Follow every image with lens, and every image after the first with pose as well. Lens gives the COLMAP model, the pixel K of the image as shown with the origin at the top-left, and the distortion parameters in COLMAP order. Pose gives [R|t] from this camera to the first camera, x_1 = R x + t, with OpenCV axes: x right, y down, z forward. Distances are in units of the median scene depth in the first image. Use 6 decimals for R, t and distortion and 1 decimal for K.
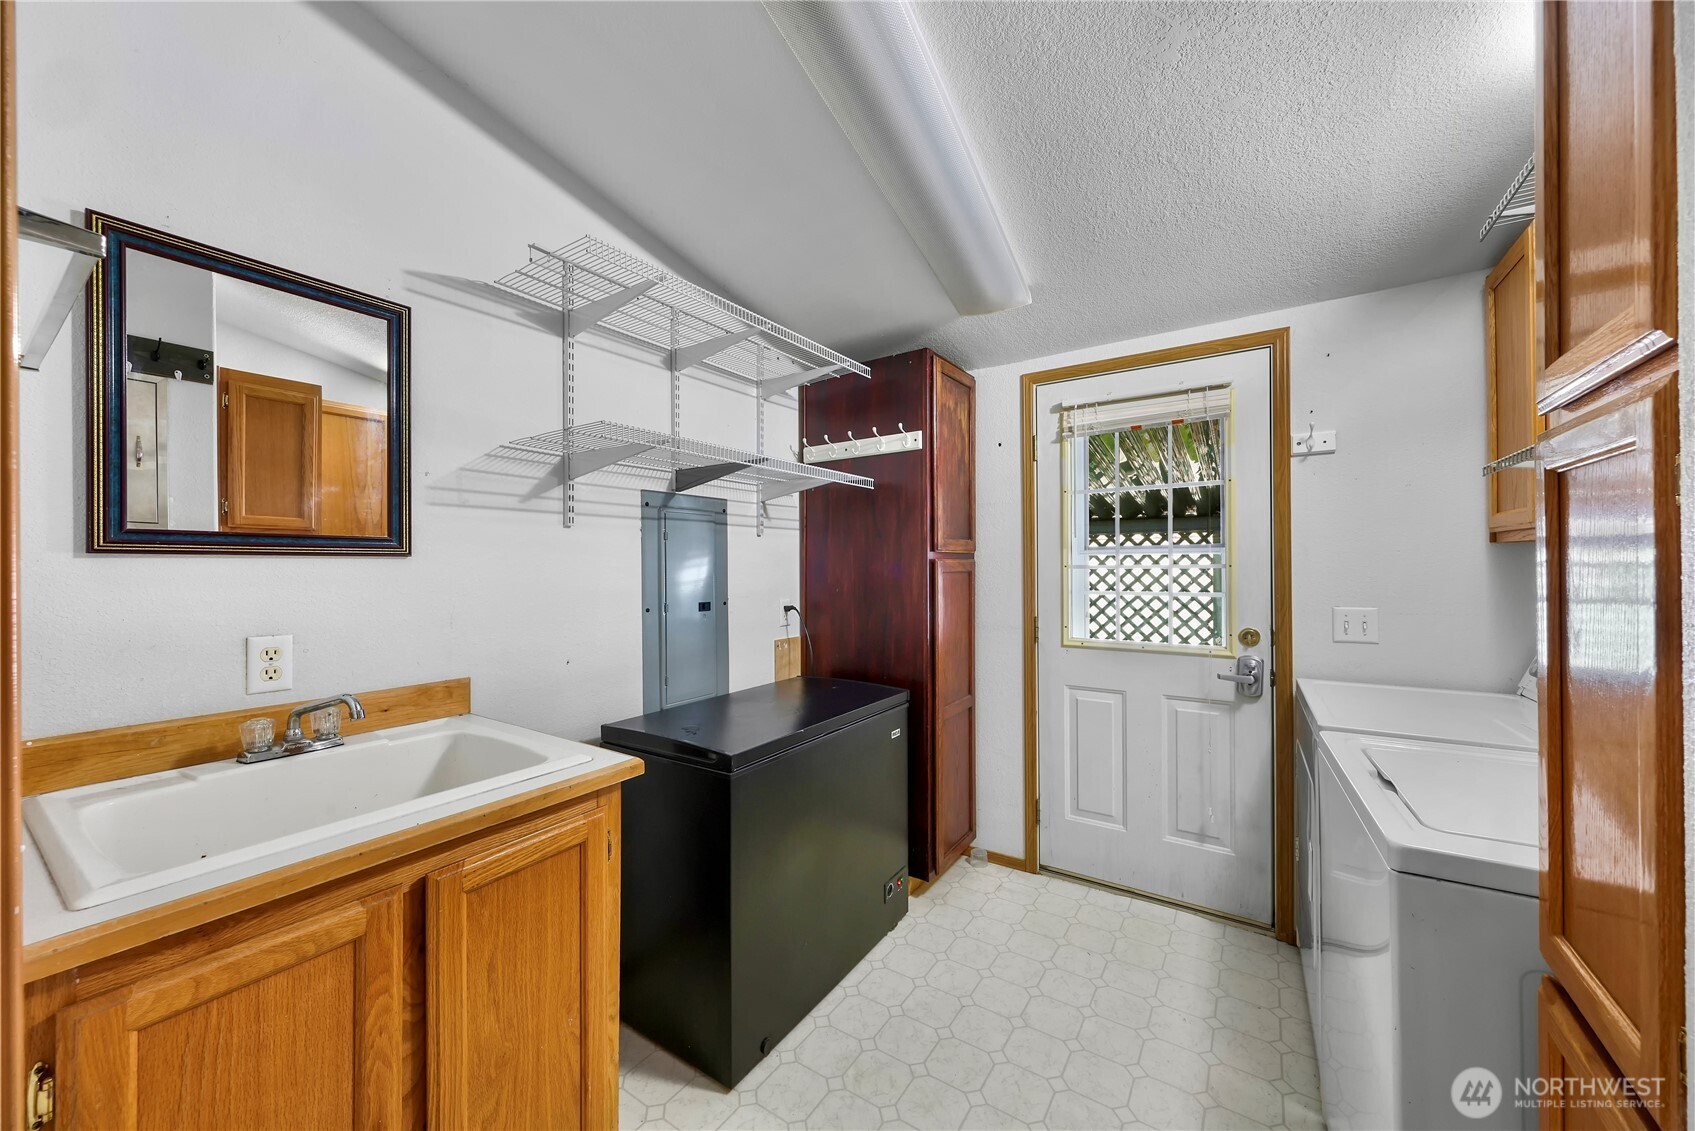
lens RADIAL K [[615.2, 0, 851.8], [0, 615.2, 564.6], [0, 0, 1]] dist [0.002778, -0.000539]
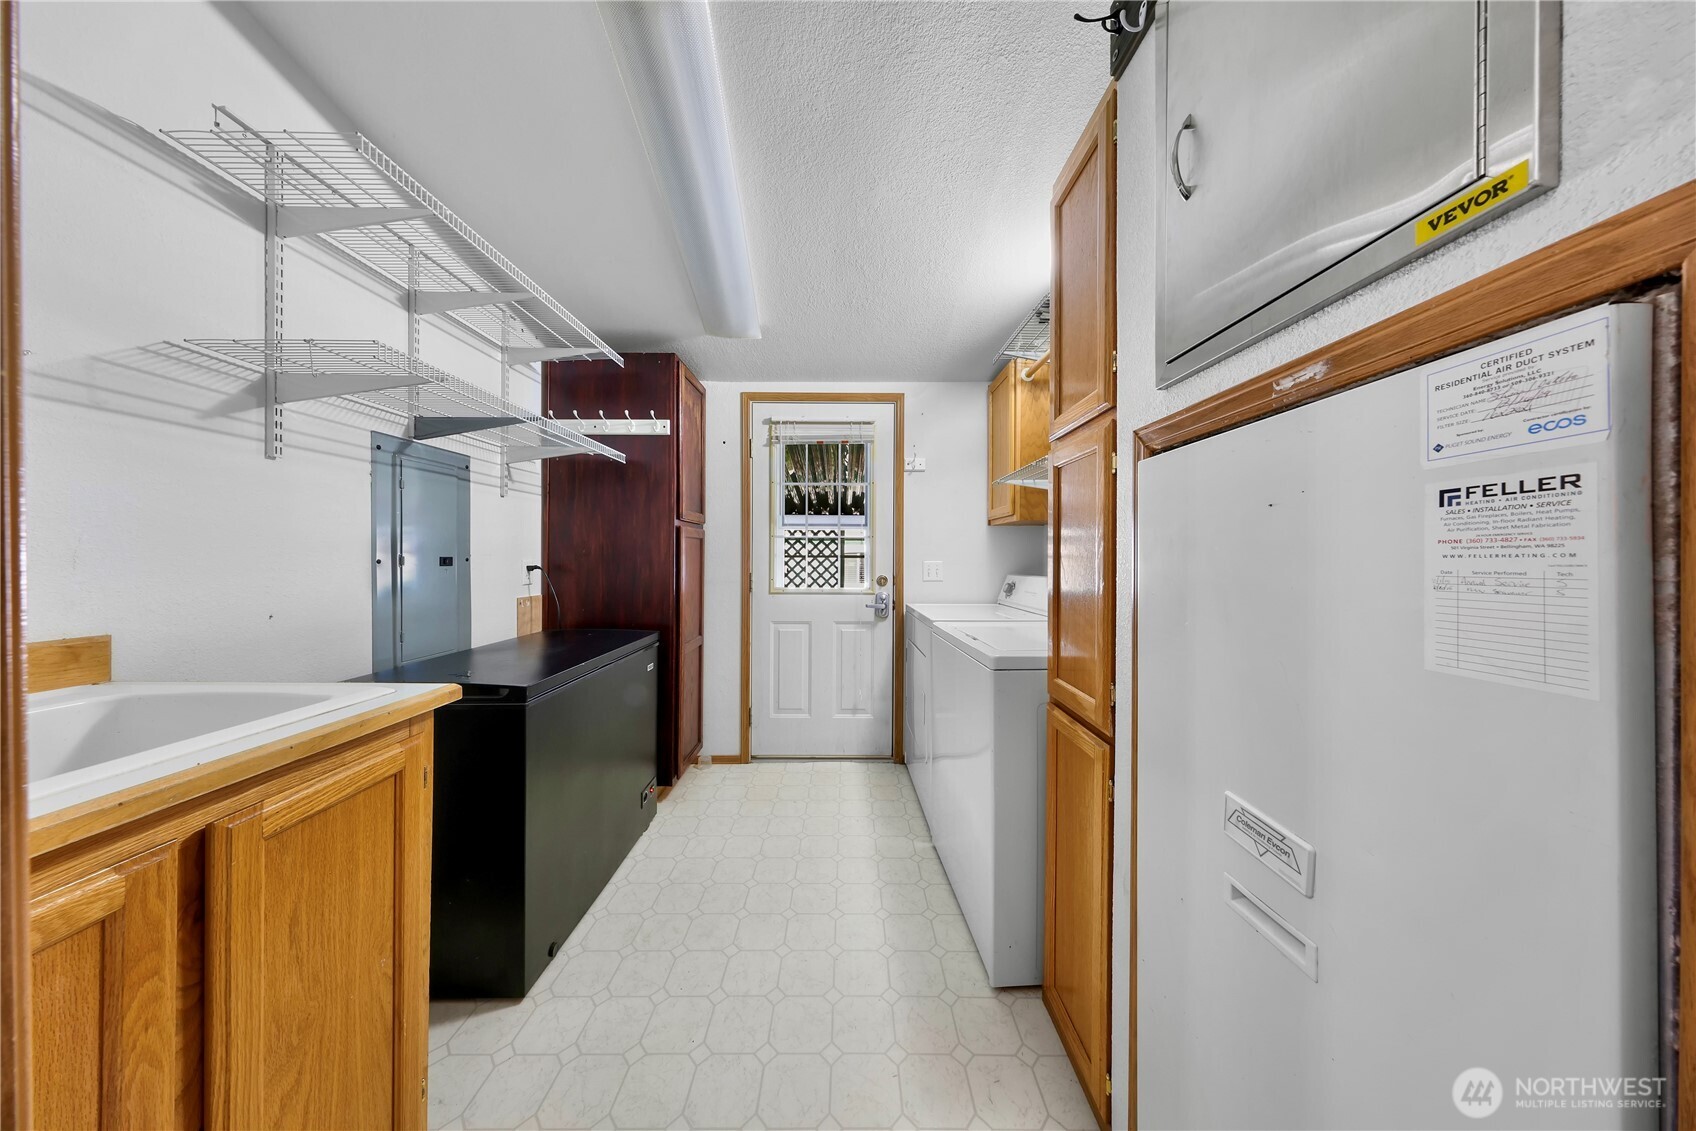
lens RADIAL K [[503.6, 0, 829.8], [0, 503.6, 566.1], [0, 0, 1]] dist [0.000021, -0.000250]
pose [[0.827397, 0.007553, 0.561567, -0.211471], [-0.008765, 0.999961, -0.000535, 0.082276], [-0.561549, -0.004479, 0.827431, -0.013905]]
